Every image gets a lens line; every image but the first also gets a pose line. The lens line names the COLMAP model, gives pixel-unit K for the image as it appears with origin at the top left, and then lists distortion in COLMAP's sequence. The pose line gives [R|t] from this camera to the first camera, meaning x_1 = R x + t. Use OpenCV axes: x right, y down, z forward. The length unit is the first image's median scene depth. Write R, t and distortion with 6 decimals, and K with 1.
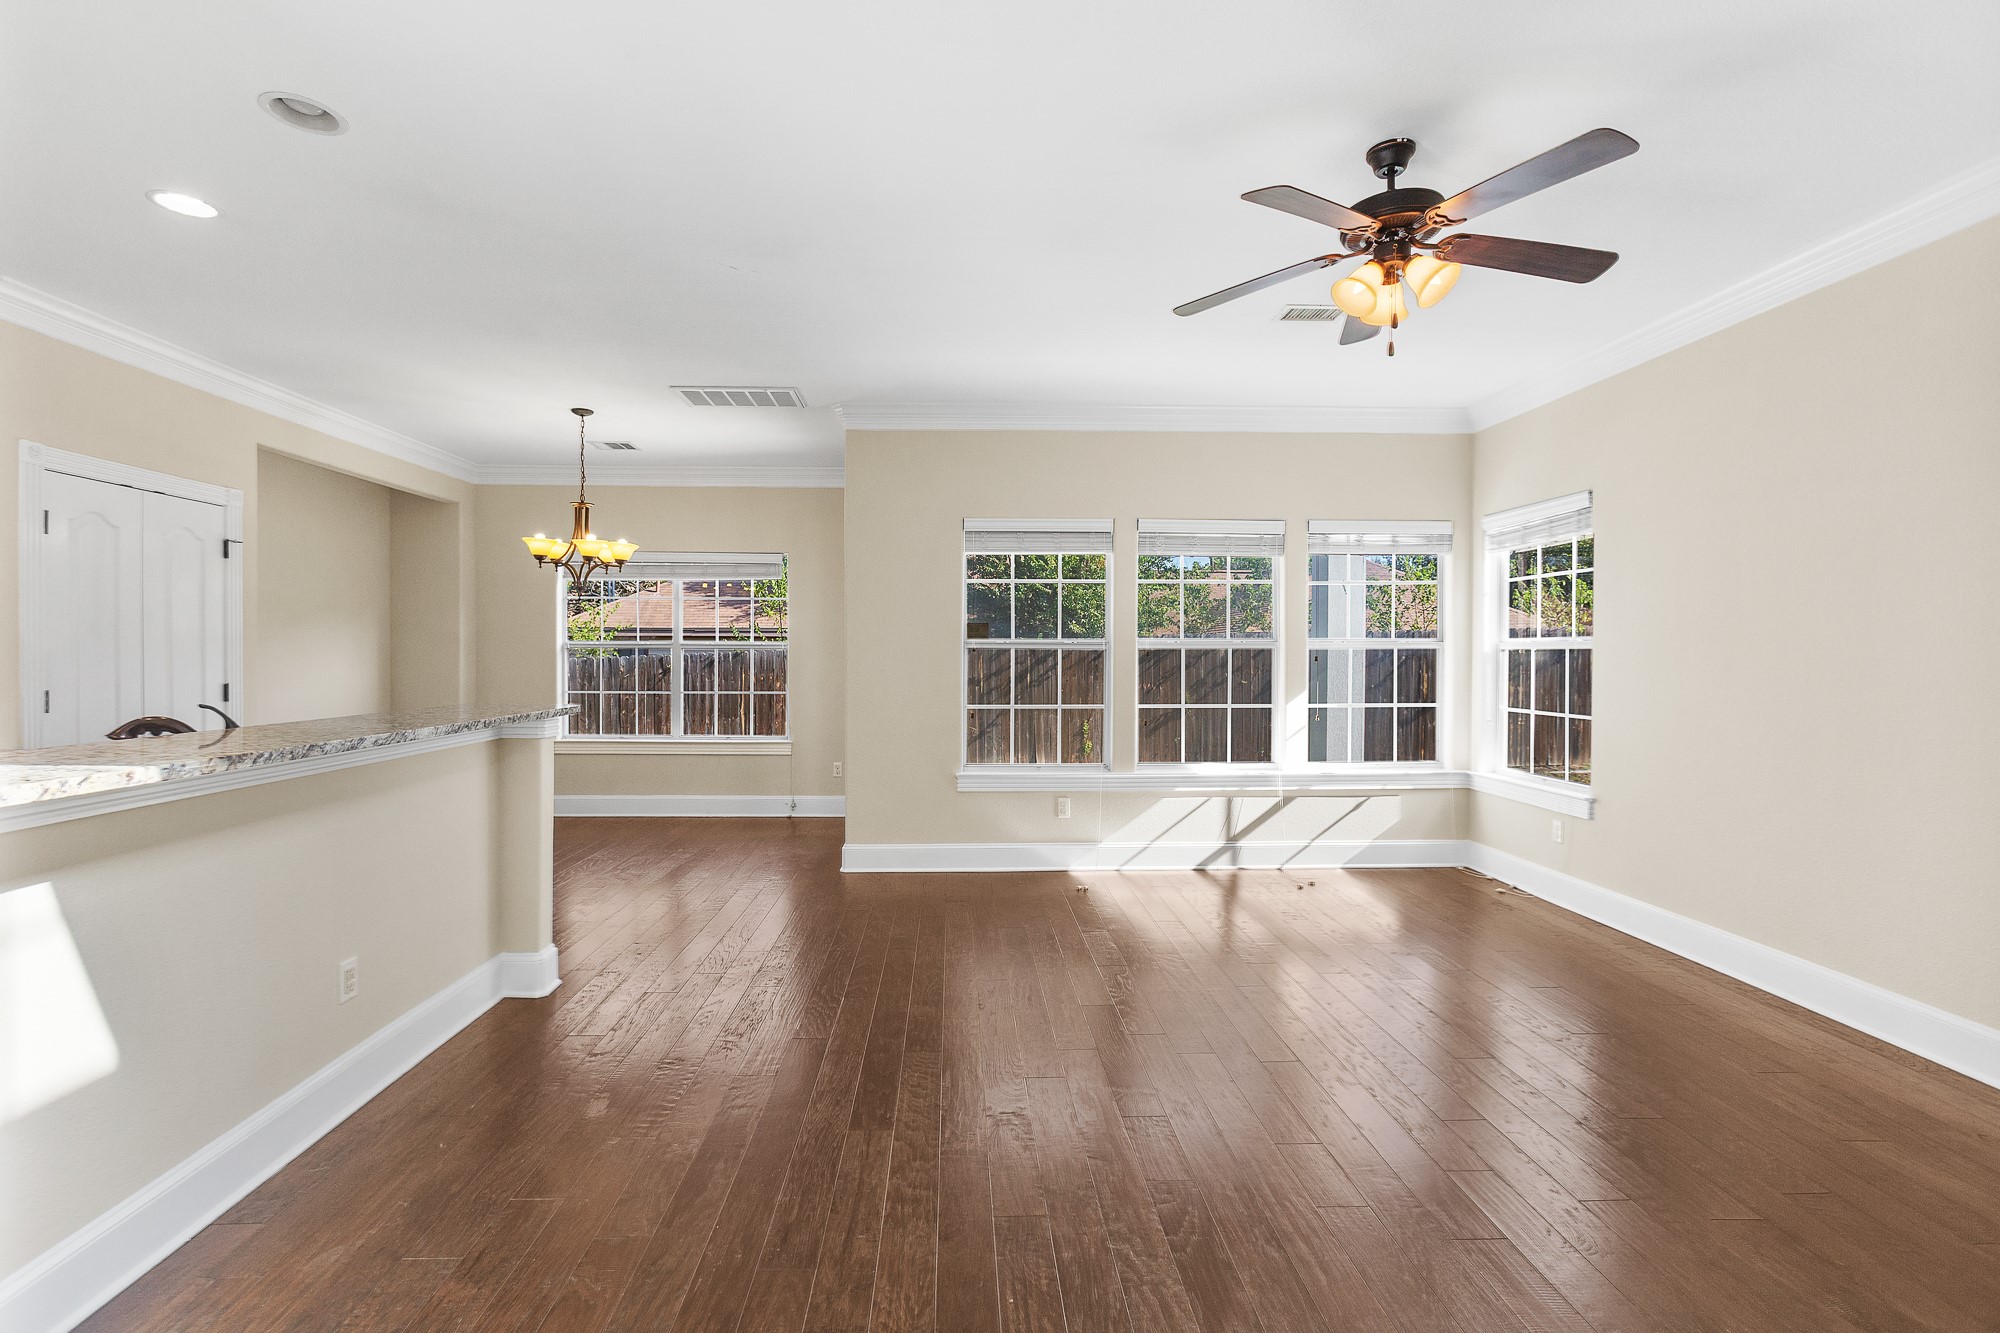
lens RADIAL K [[899.4, 0, 980.5], [0, 899.4, 660.2], [0, 0, 1]] dist [-0.016463, 0.009997]
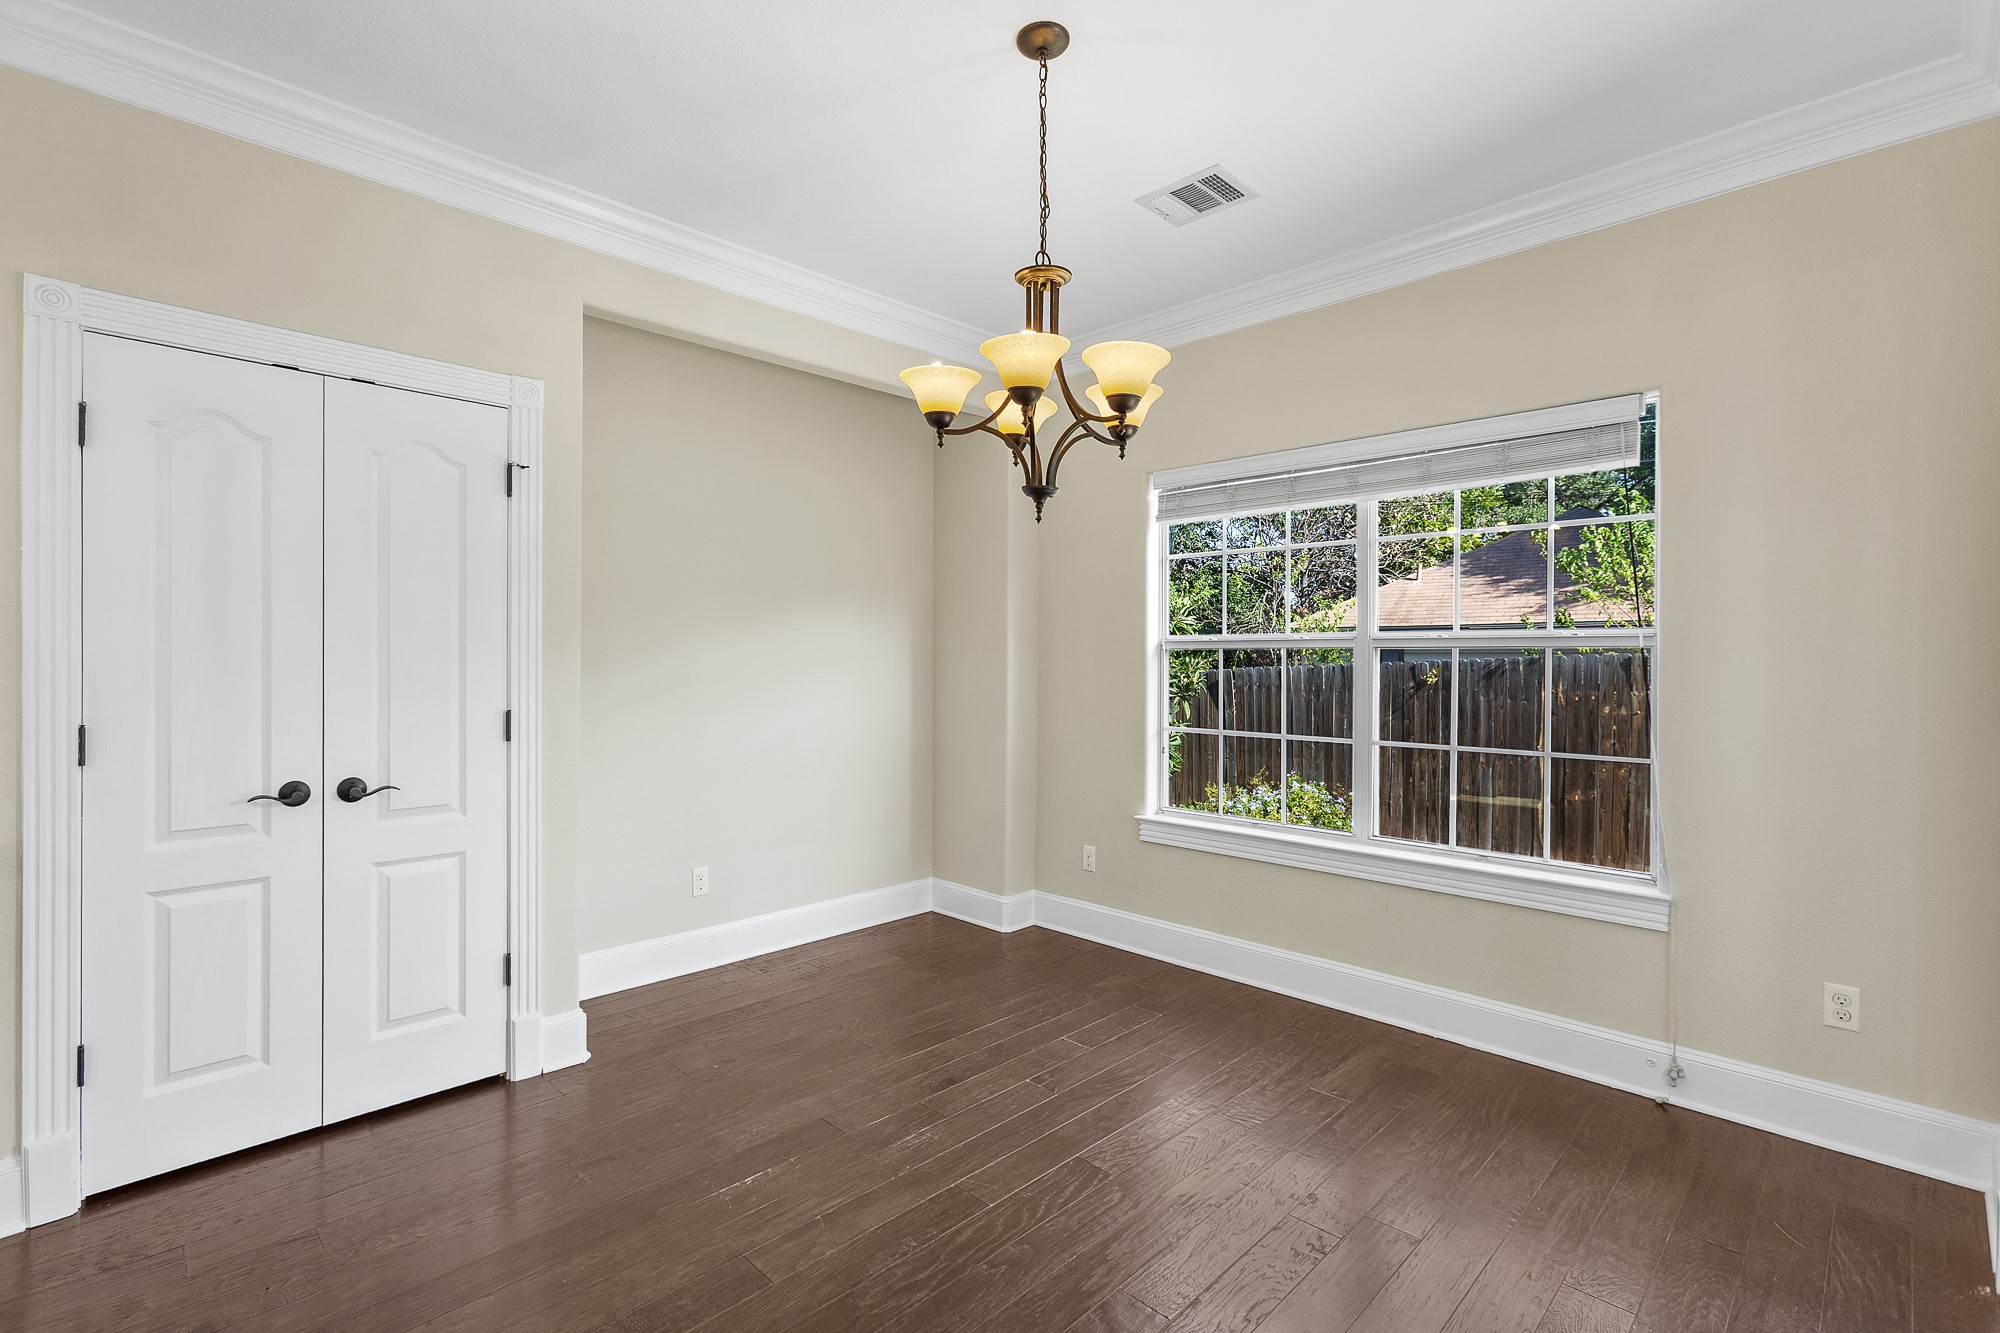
lens RADIAL K [[899.4, 0, 980.5], [0, 899.4, 660.2], [0, 0, 1]] dist [-0.016463, 0.009997]
pose [[0.679230, 0.001724, -0.733923, -0.175532], [-0.005049, 0.999985, -0.002323, -0.005900], [0.733908, 0.005284, 0.679229, 0.713318]]
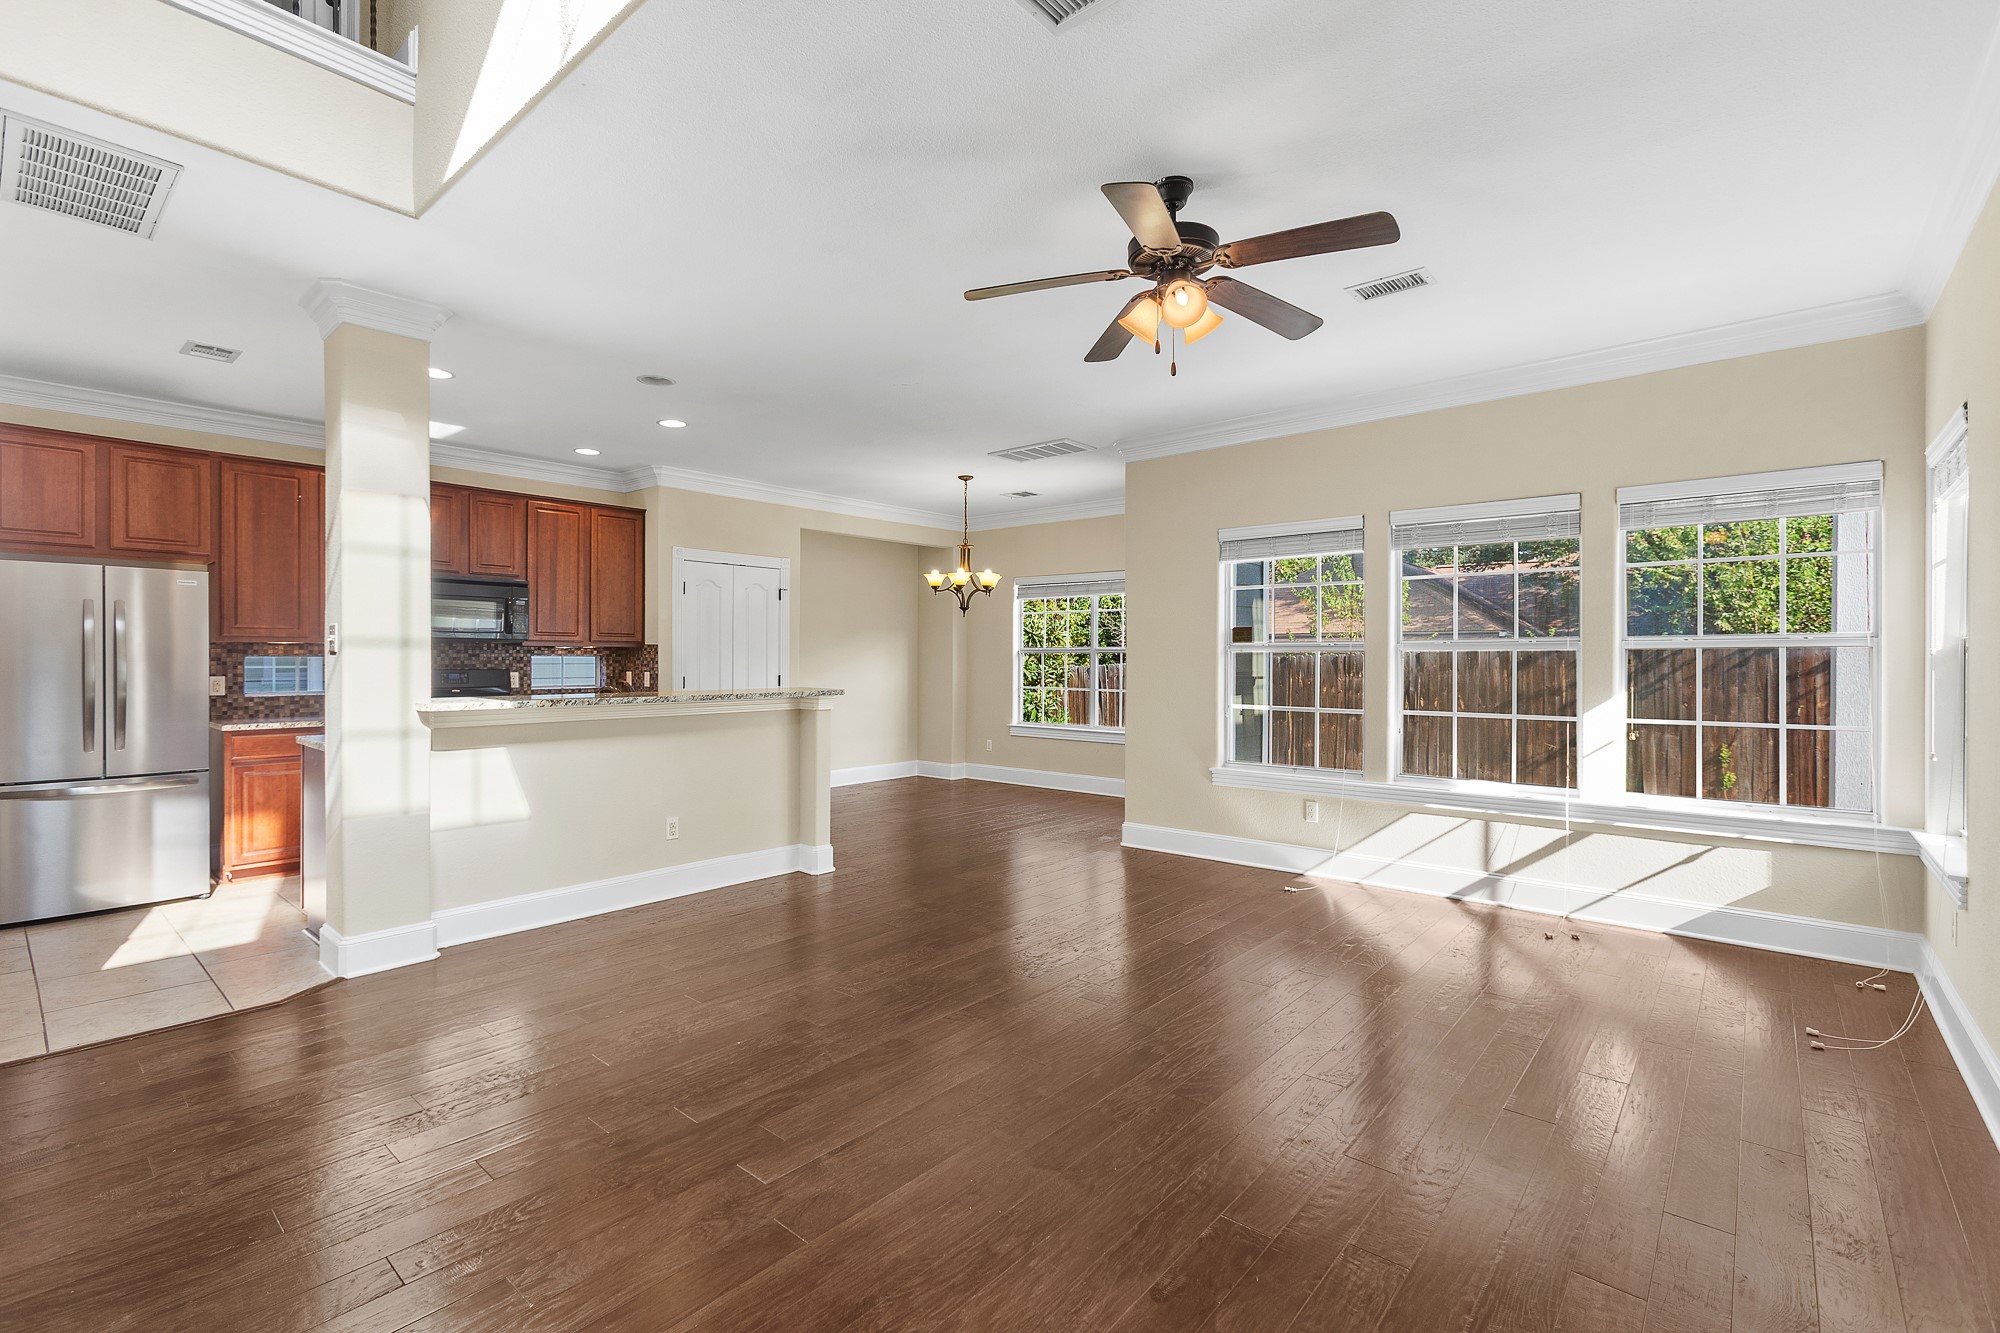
lens RADIAL K [[899.4, 0, 980.5], [0, 899.4, 660.2], [0, 0, 1]] dist [-0.016463, 0.009997]
pose [[0.726558, 0.000837, -0.687104, 0.503037], [-0.004691, 0.999982, -0.003741, 0.002351], [0.687089, 0.005941, 0.726549, 0.030818]]
